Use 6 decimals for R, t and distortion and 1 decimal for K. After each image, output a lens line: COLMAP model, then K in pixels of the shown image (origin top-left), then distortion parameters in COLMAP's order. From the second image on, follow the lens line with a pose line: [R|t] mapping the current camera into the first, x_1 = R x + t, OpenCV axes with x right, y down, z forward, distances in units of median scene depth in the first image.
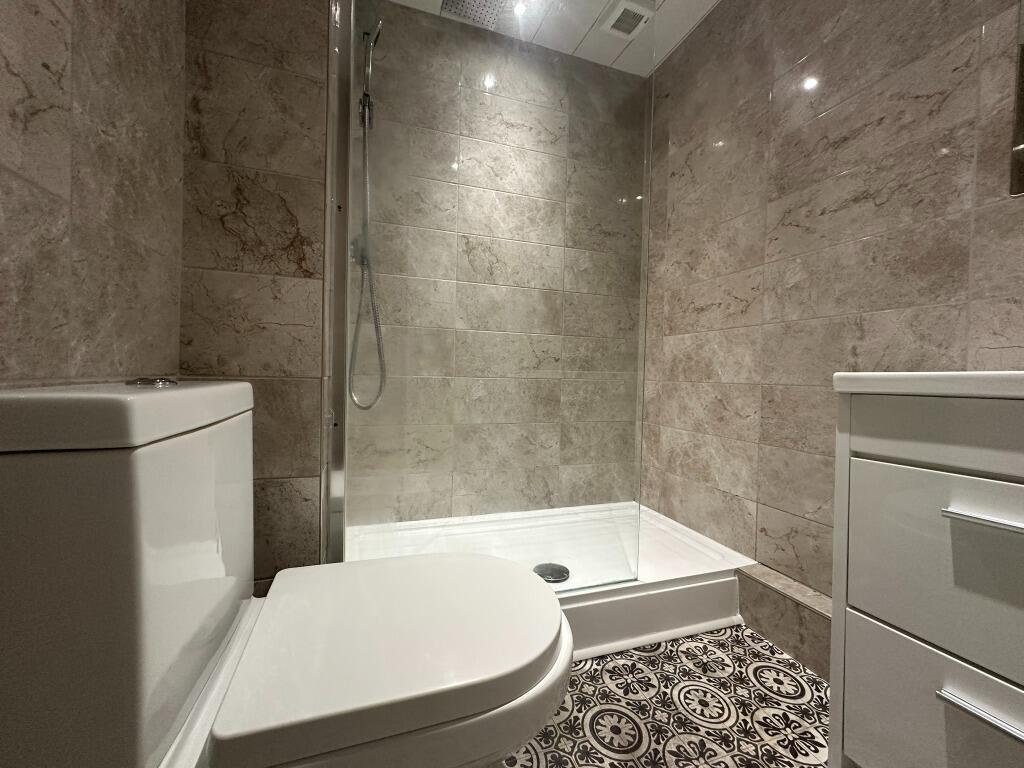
lens RADIAL K [[407.8, 0, 511.1], [0, 407.8, 382.9], [0, 0, 1]] dist [-0.006314, 0.000850]
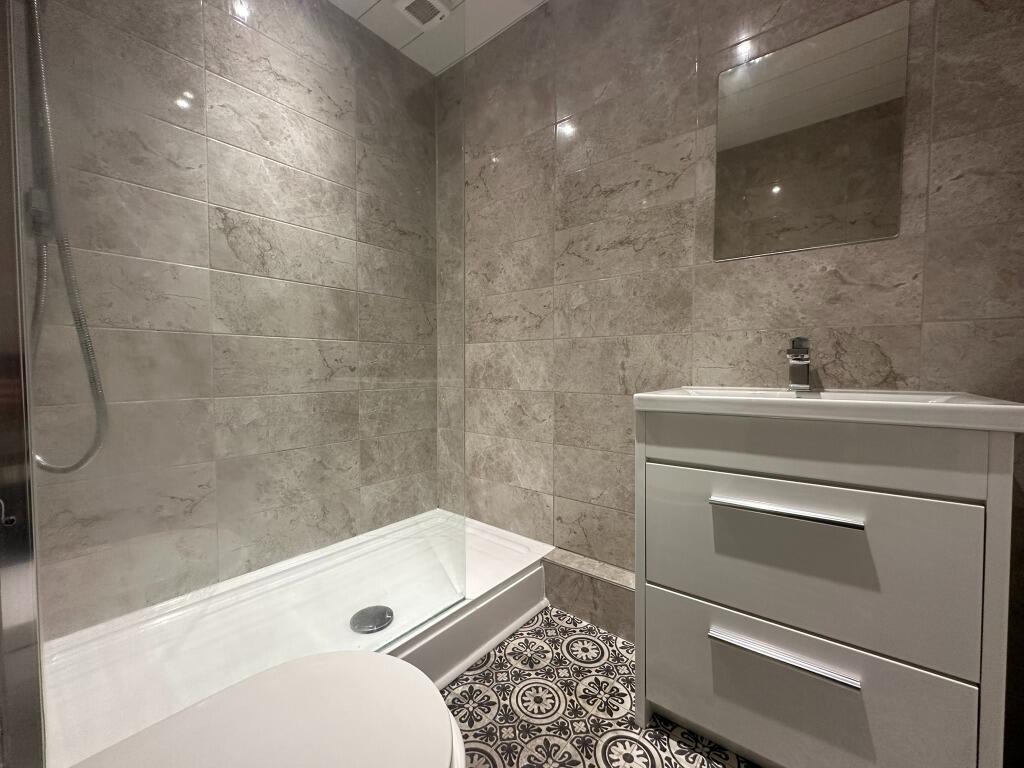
lens RADIAL K [[407.8, 0, 514.5], [0, 407.8, 383.8], [0, 0, 1]] dist [-0.006314, 0.000850]
pose [[0.847460, -0.043128, 0.529104, -0.069490], [0.029532, 0.998981, 0.034128, -0.053078], [-0.530037, -0.013296, 0.847871, 0.081968]]
